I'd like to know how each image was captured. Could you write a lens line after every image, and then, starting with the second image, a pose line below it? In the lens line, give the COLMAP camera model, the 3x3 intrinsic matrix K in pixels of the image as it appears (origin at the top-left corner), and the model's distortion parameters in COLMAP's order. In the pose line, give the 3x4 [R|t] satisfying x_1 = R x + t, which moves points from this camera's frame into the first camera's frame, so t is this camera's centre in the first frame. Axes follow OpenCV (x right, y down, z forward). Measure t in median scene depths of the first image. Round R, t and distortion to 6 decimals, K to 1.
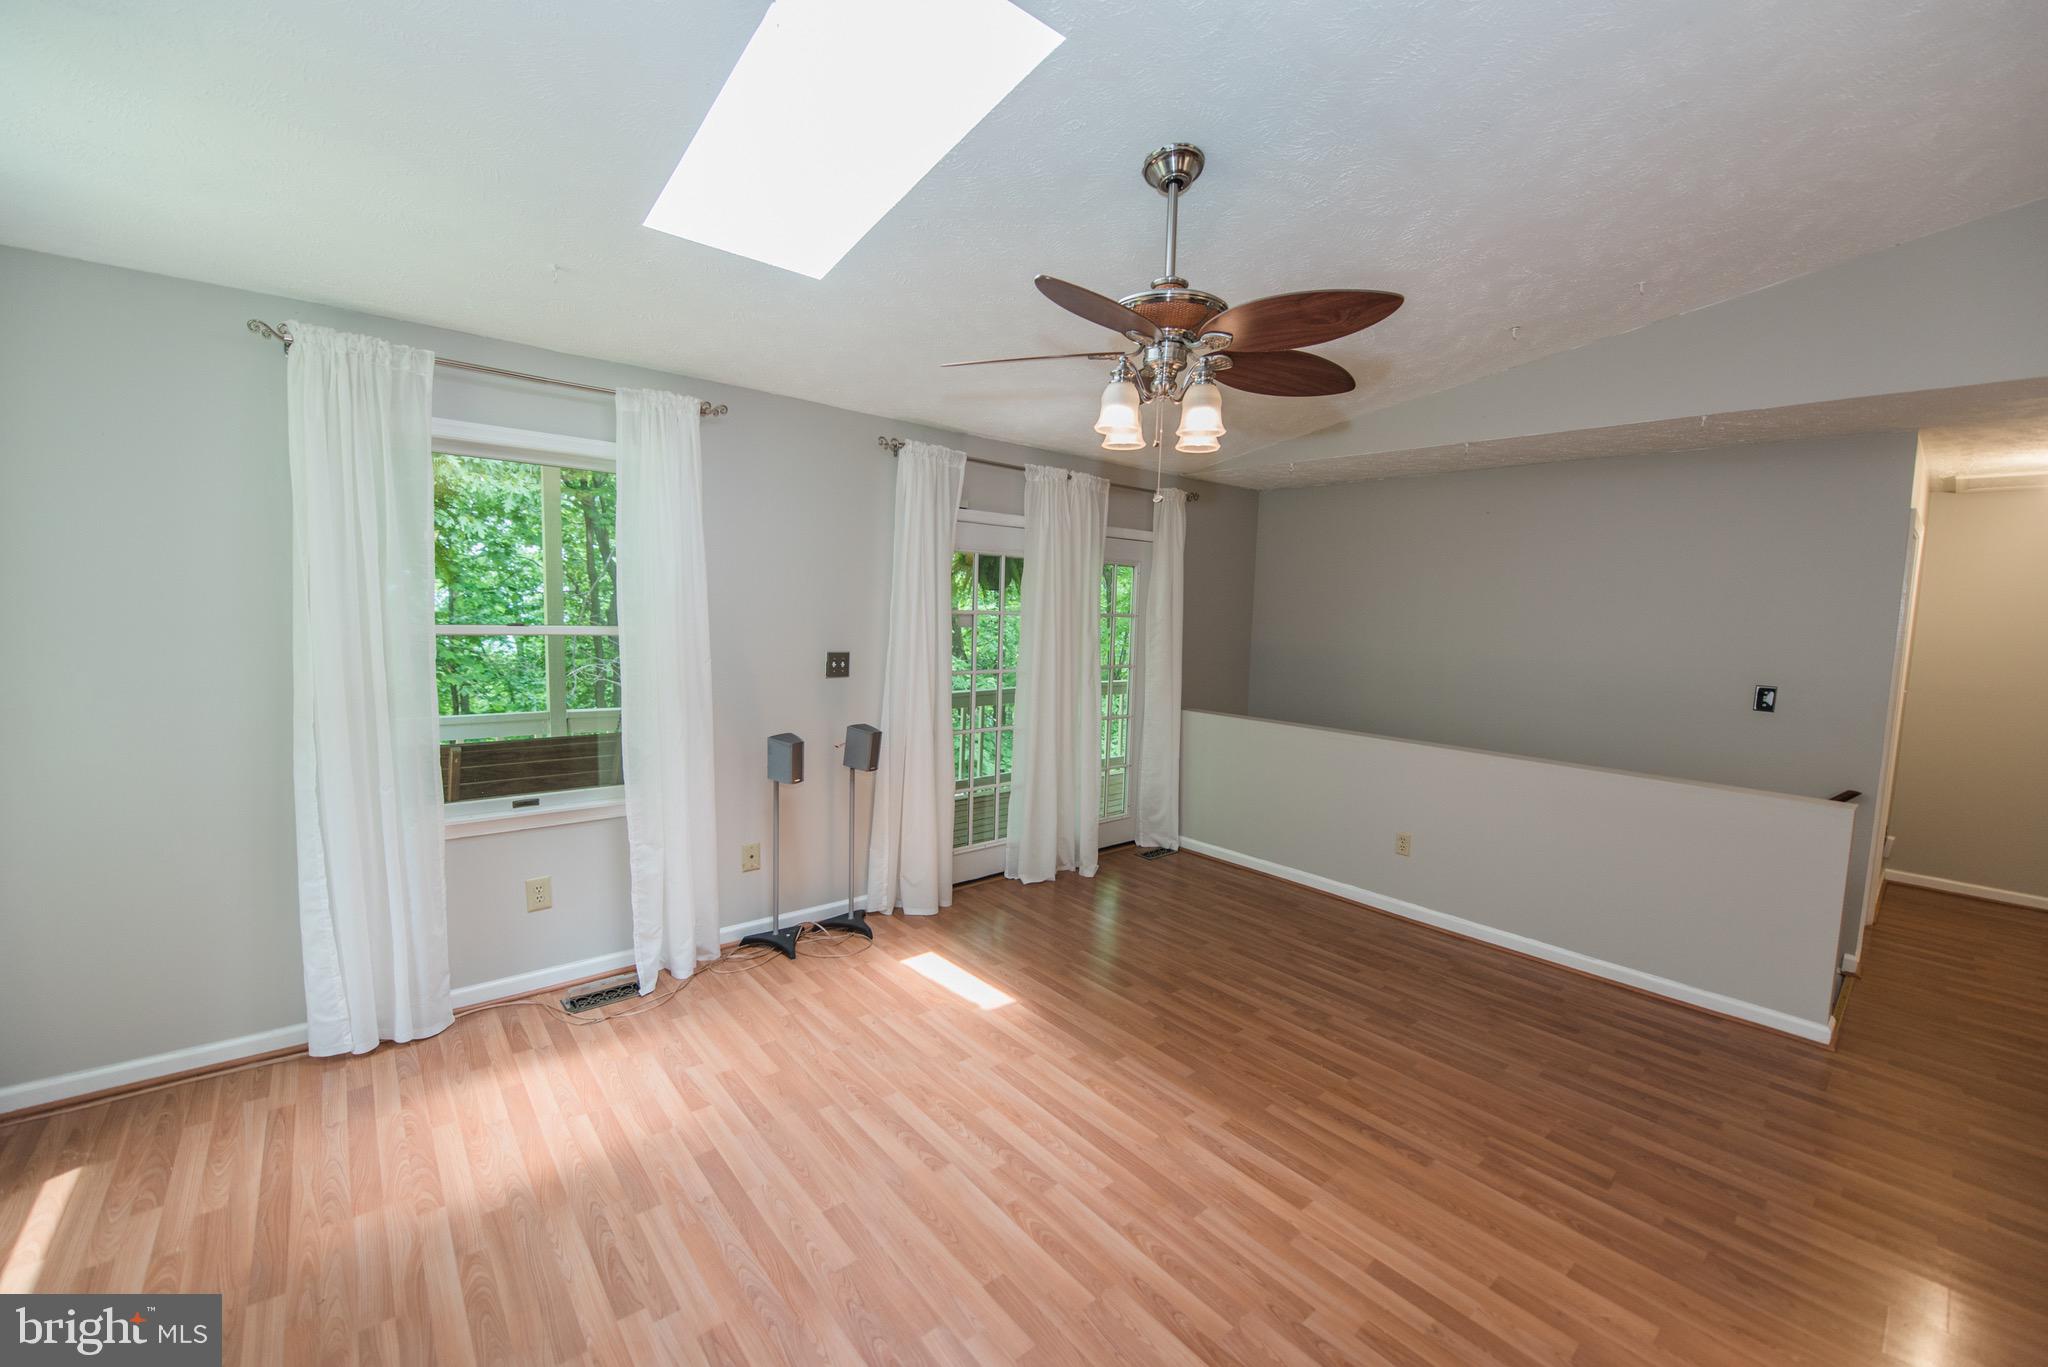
lens RADIAL K [[816.1, 0, 1019.8], [0, 816.1, 682.8], [0, 0, 1]] dist [-0.015554, -0.002426]
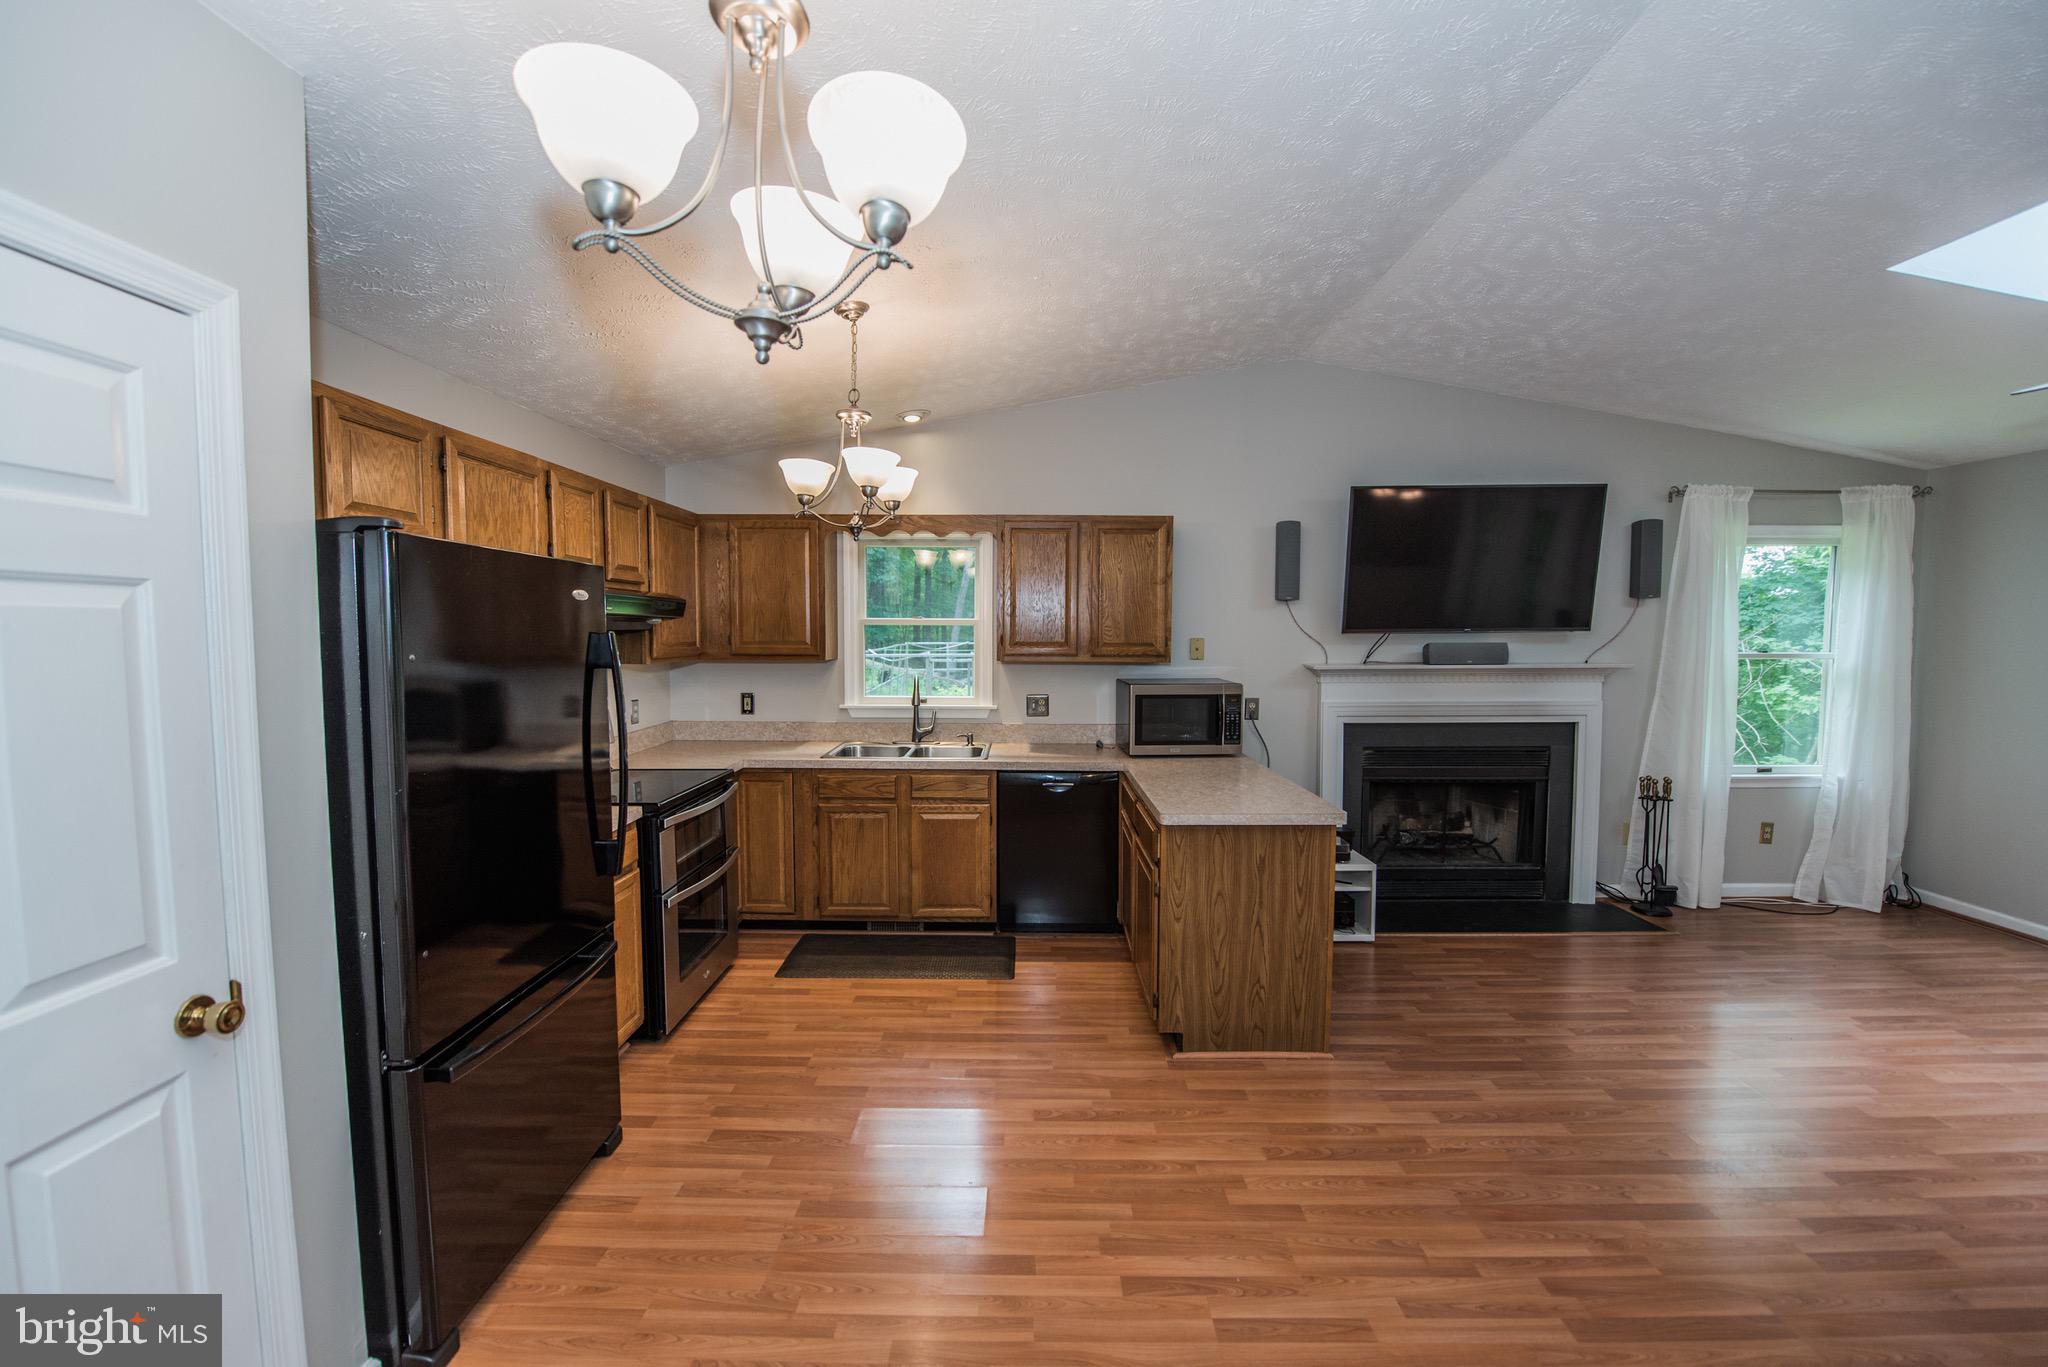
lens RADIAL K [[816.1, 0, 1019.8], [0, 816.1, 682.8], [0, 0, 1]] dist [-0.015554, -0.002426]
pose [[-0.655841, 0.013420, -0.754780, 1.444044], [-0.092151, 0.990941, 0.097690, 0.016458], [0.749253, 0.133623, -0.648663, 0.441954]]
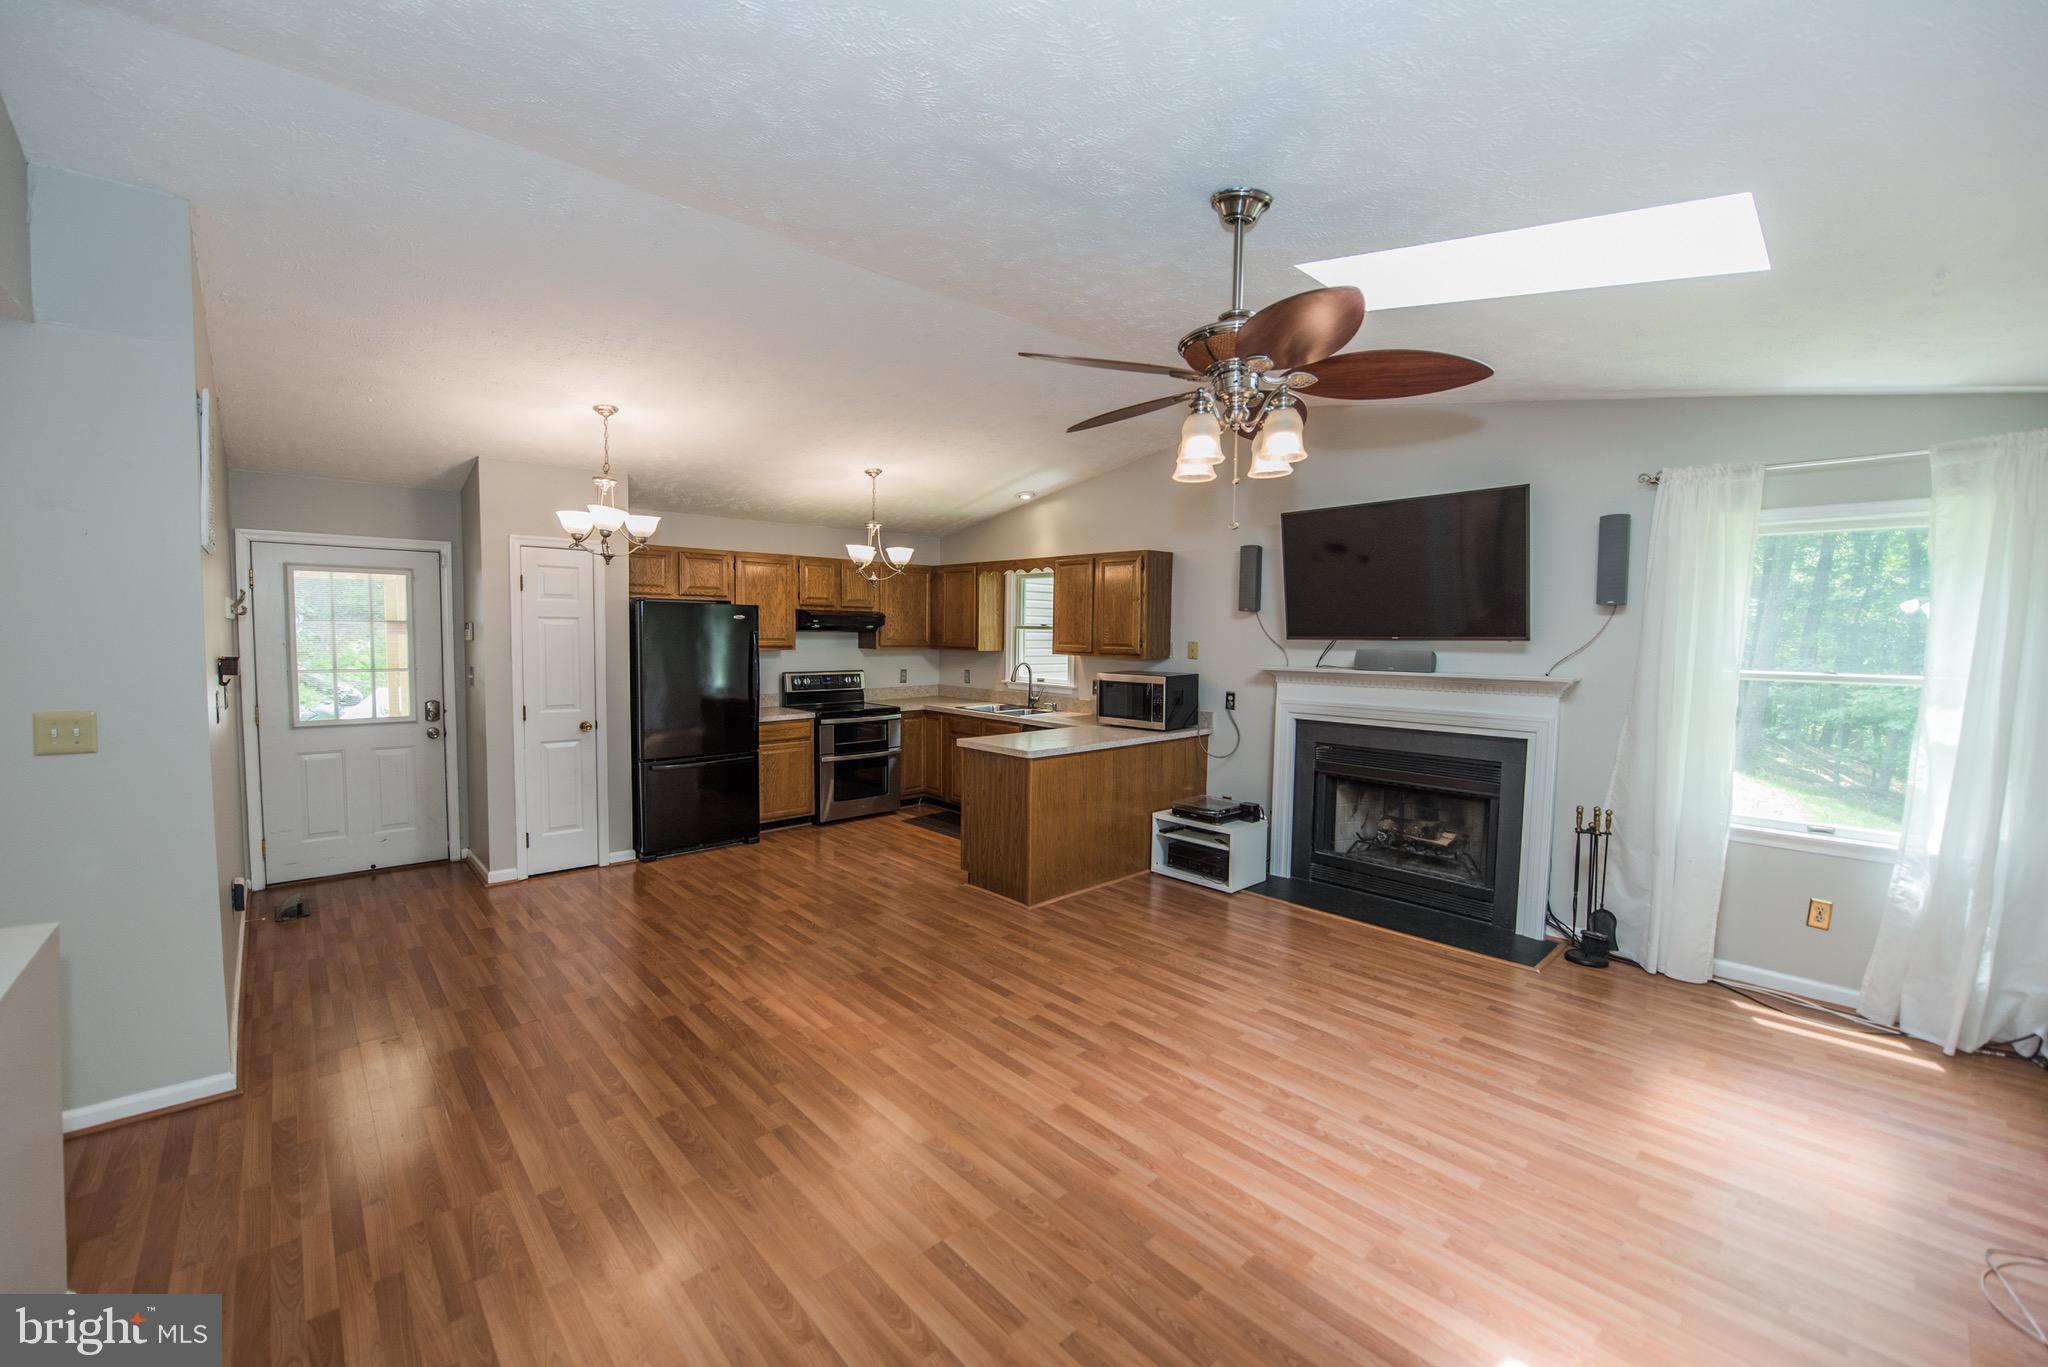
lens RADIAL K [[816.1, 0, 1019.8], [0, 816.1, 682.8], [0, 0, 1]] dist [-0.015554, -0.002426]
pose [[-0.998189, -0.040605, -0.044385, 0.417852], [-0.047049, 0.986729, 0.155409, -0.158593], [0.037485, 0.157216, -0.986853, 1.791799]]
